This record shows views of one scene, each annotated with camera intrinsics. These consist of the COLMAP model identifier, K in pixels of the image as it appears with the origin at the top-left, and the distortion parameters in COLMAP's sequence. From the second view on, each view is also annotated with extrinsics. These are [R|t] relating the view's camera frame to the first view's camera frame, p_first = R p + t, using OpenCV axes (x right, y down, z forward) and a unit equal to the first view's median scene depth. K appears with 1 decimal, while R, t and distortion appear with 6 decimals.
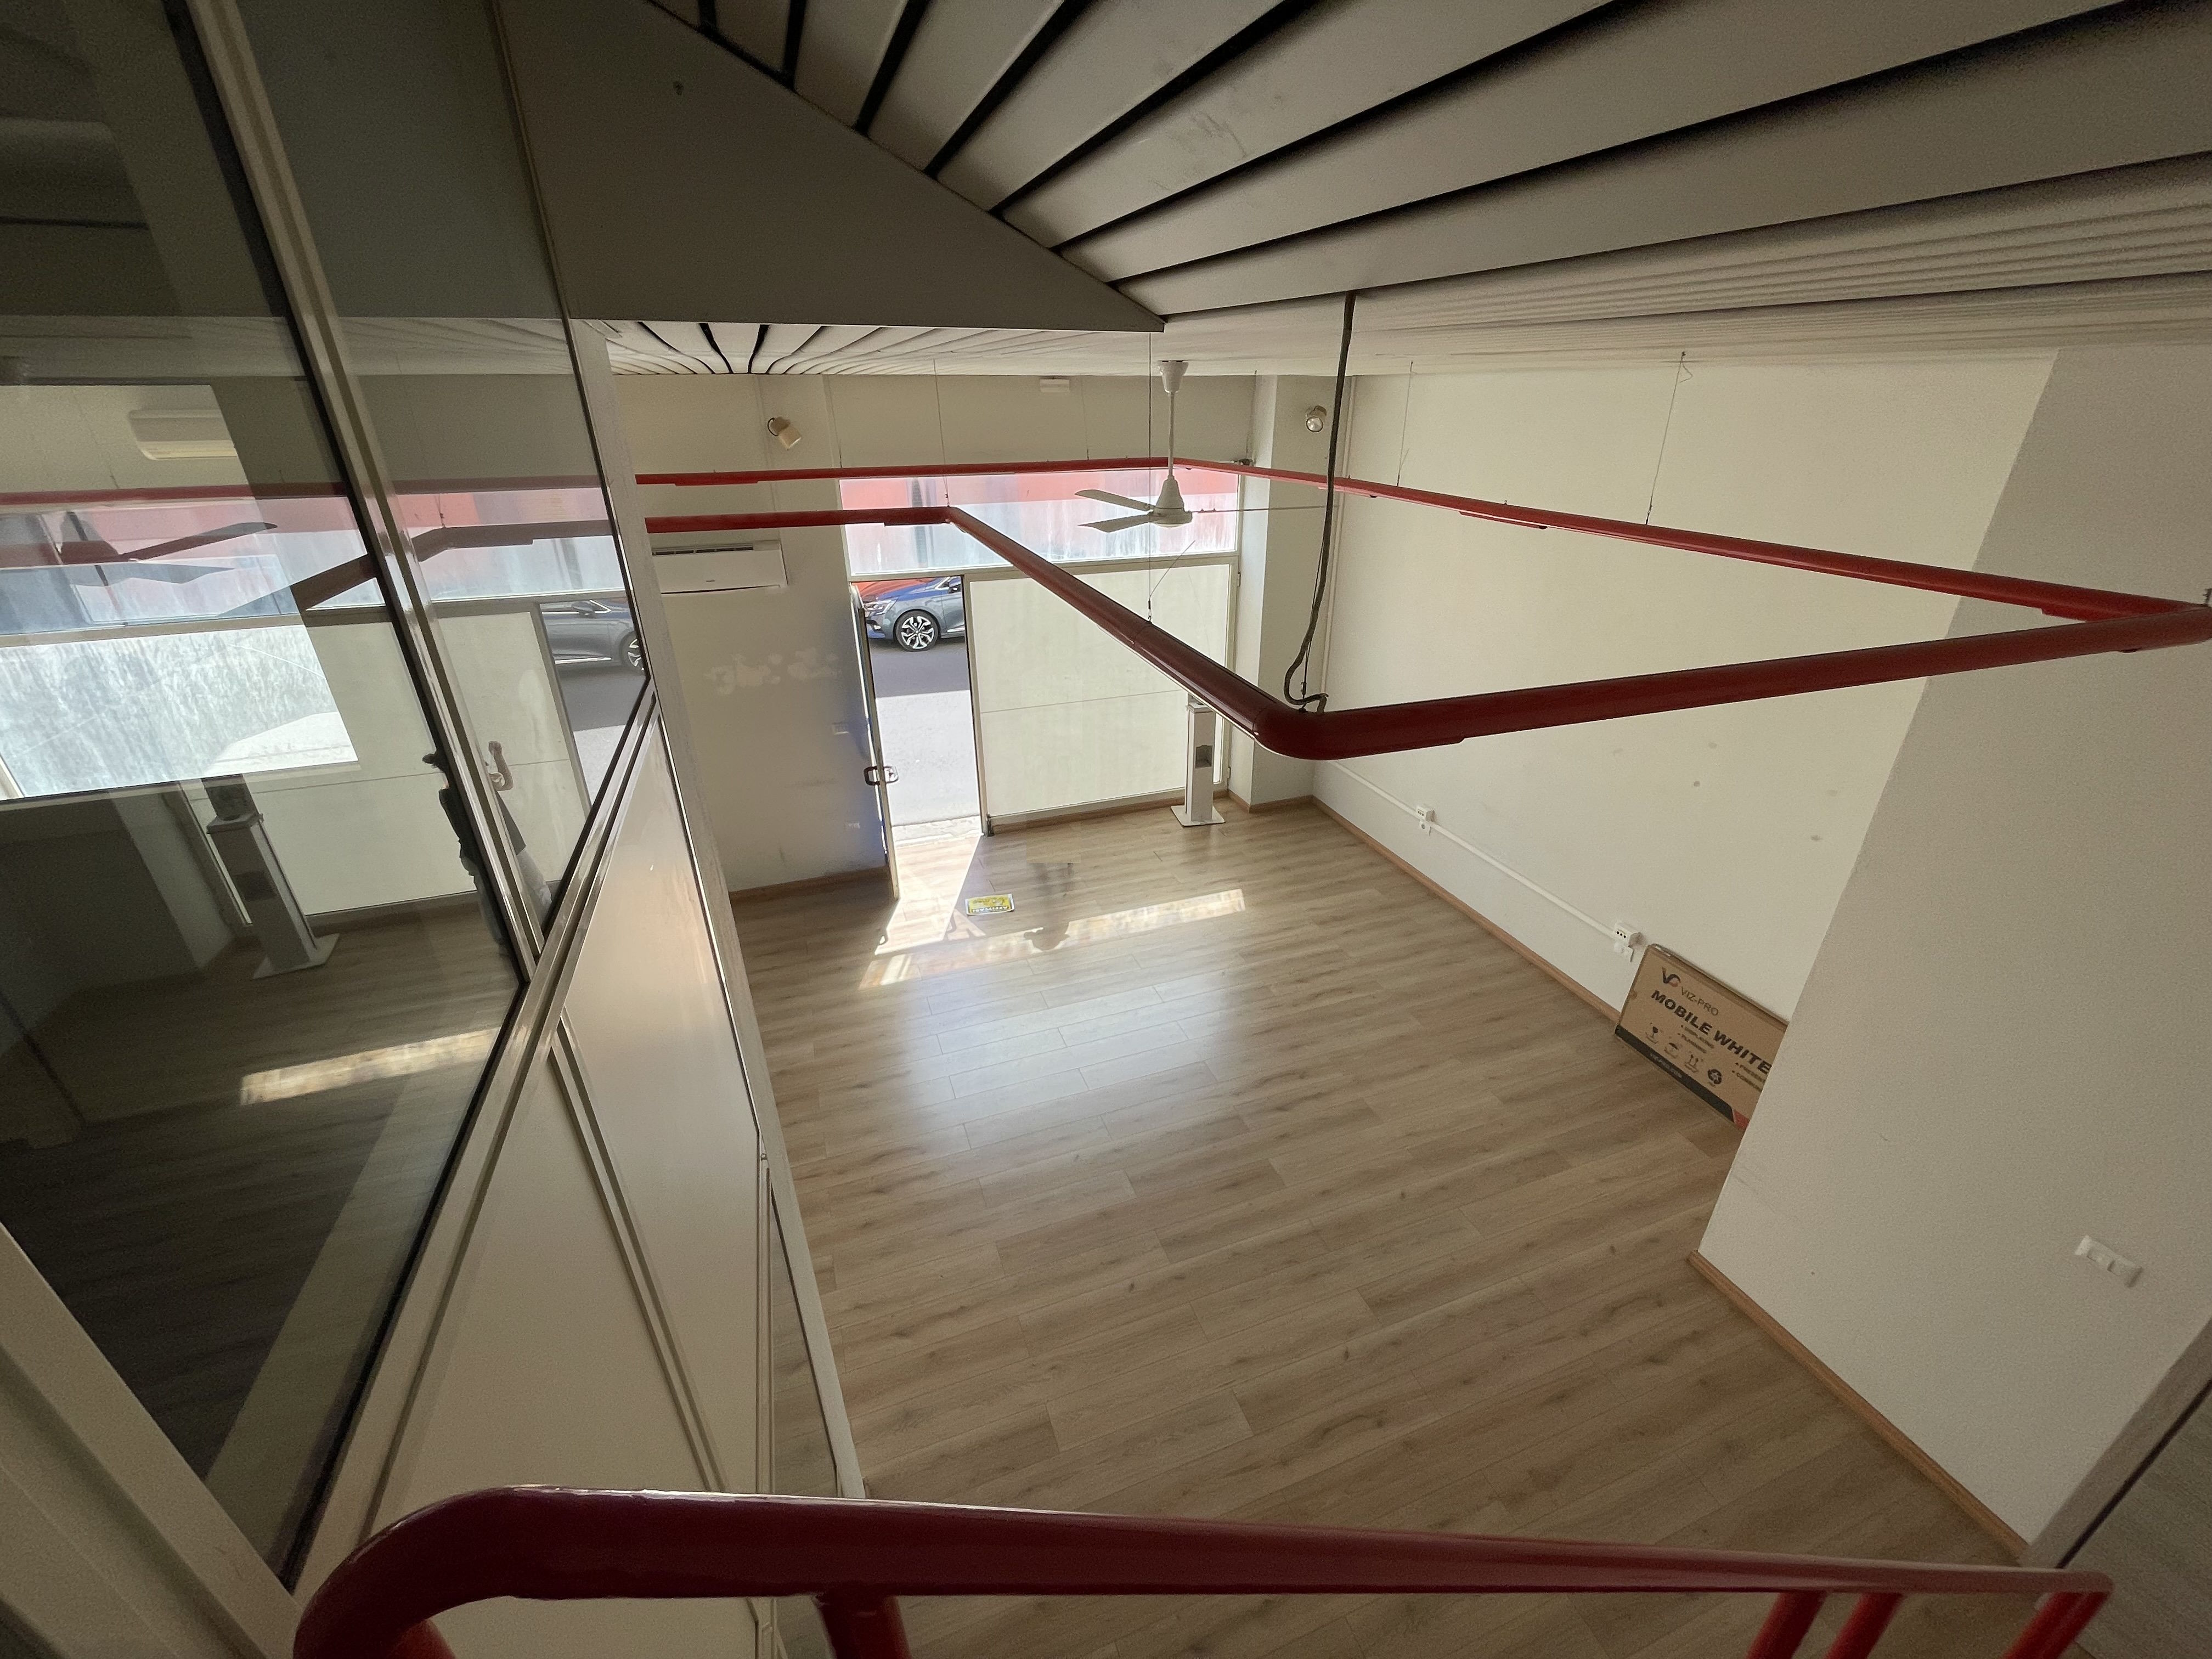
lens RADIAL K [[908.4, 0, 1117.2], [0, 908.4, 829.4], [0, 0, 1]] dist [-0.000578, -0.000118]
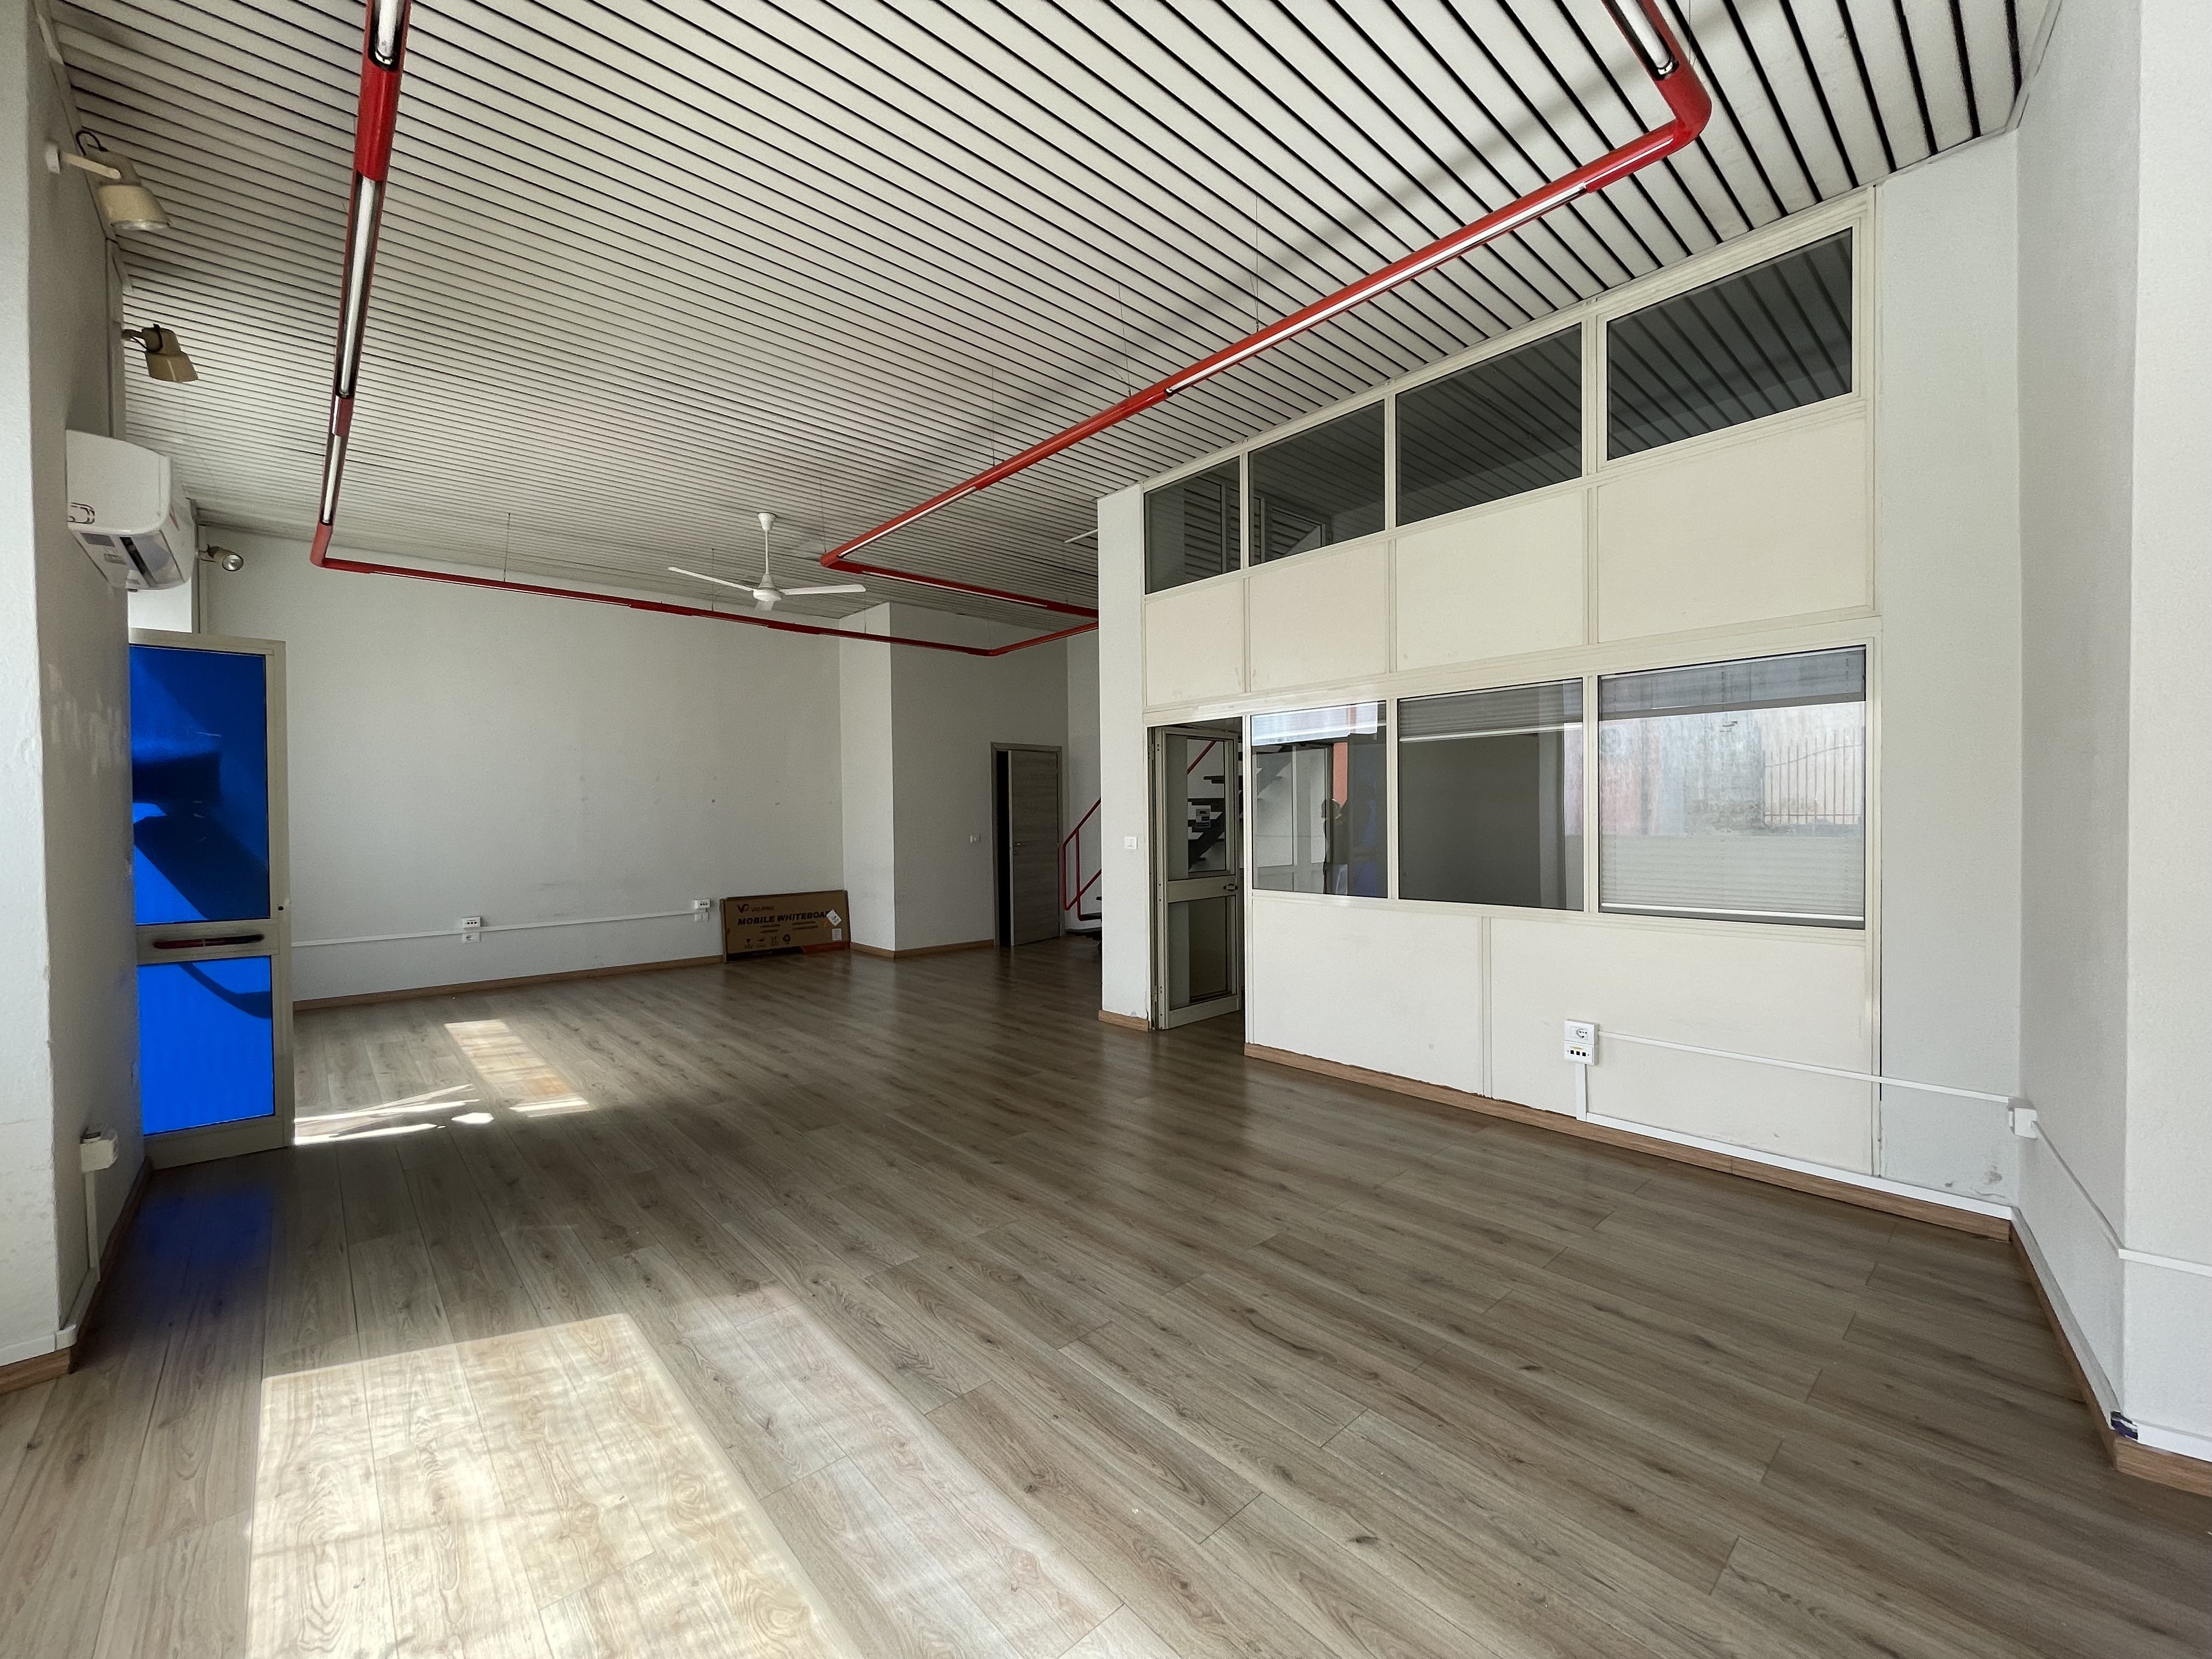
lens RADIAL K [[888.2, 0, 1106.0], [0, 888.2, 829.5], [0, 0, 1]] dist [-0.000207, -0.000061]
pose [[-0.372001, -0.007500, 0.928202, -1.069739], [0.415518, 0.892837, 0.173744, 0.016643], [-0.830036, 0.450317, -0.329019, 0.766480]]
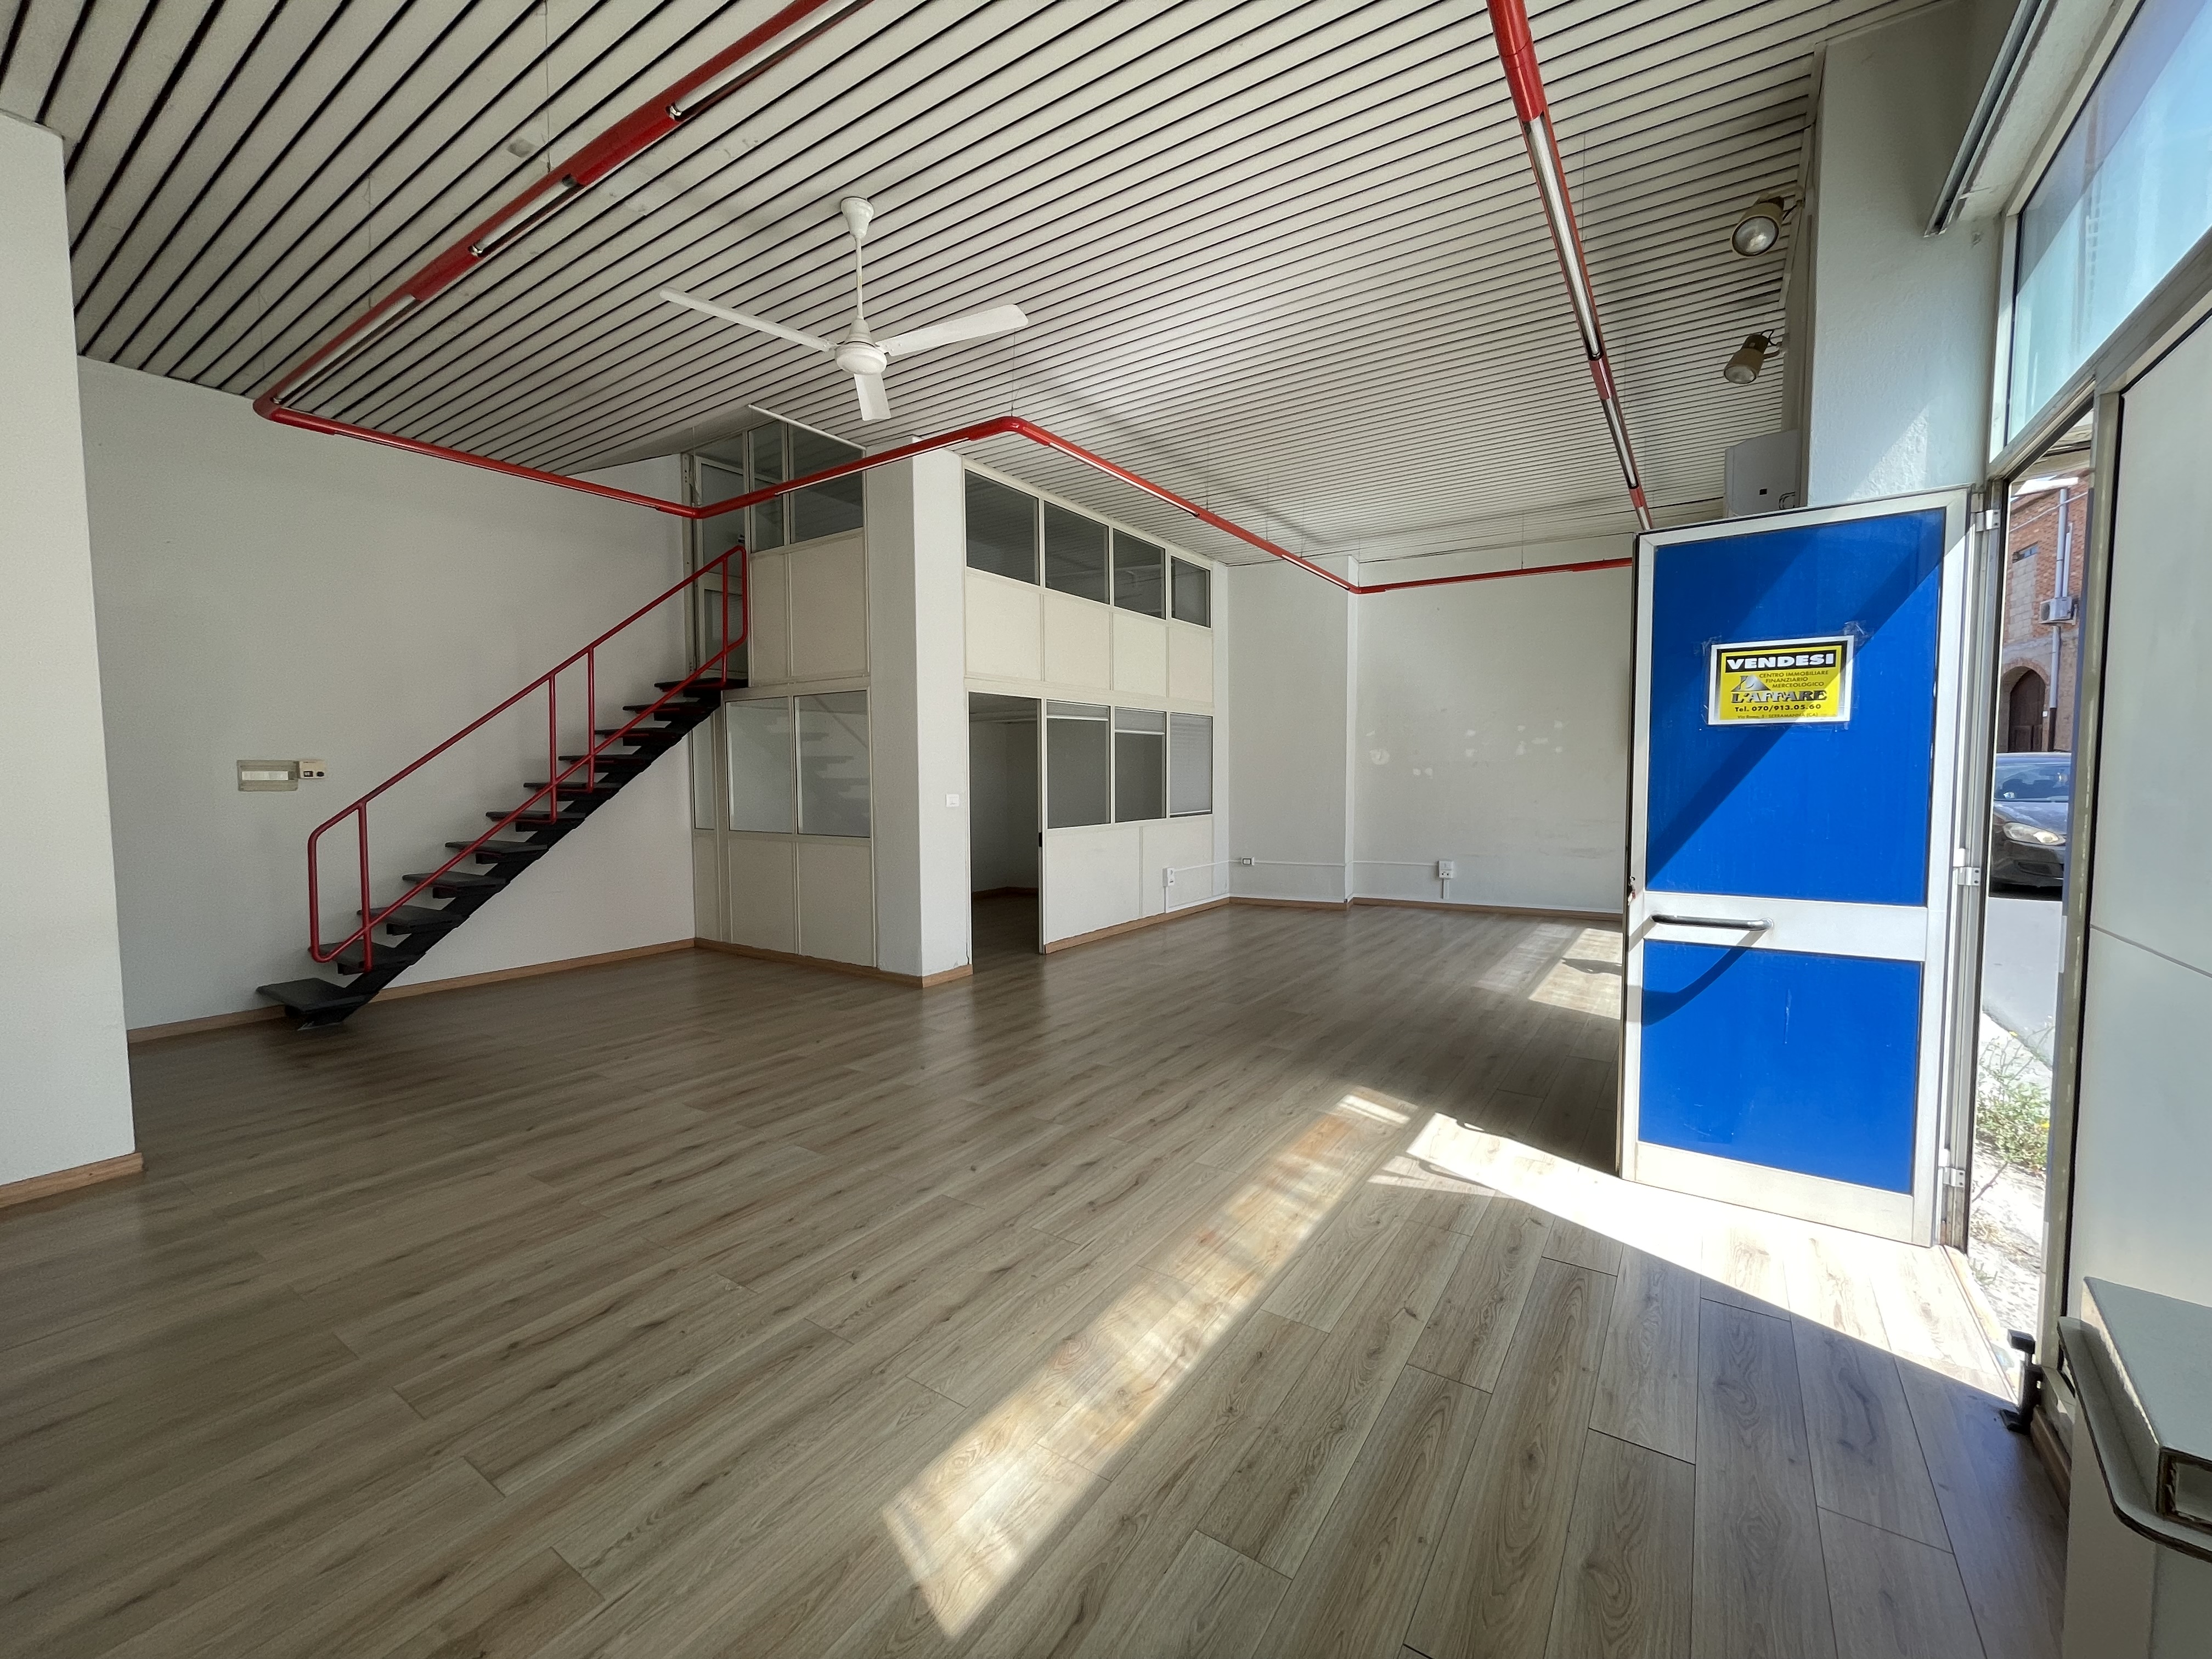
lens RADIAL K [[908.4, 0, 1117.2], [0, 908.4, 829.4], [0, 0, 1]] dist [-0.000578, -0.000118]
pose [[-0.810712, 0.043832, -0.583802, 0.255150], [-0.250853, 0.875006, 0.414049, -0.230576], [0.528979, 0.482124, -0.698383, 1.257422]]
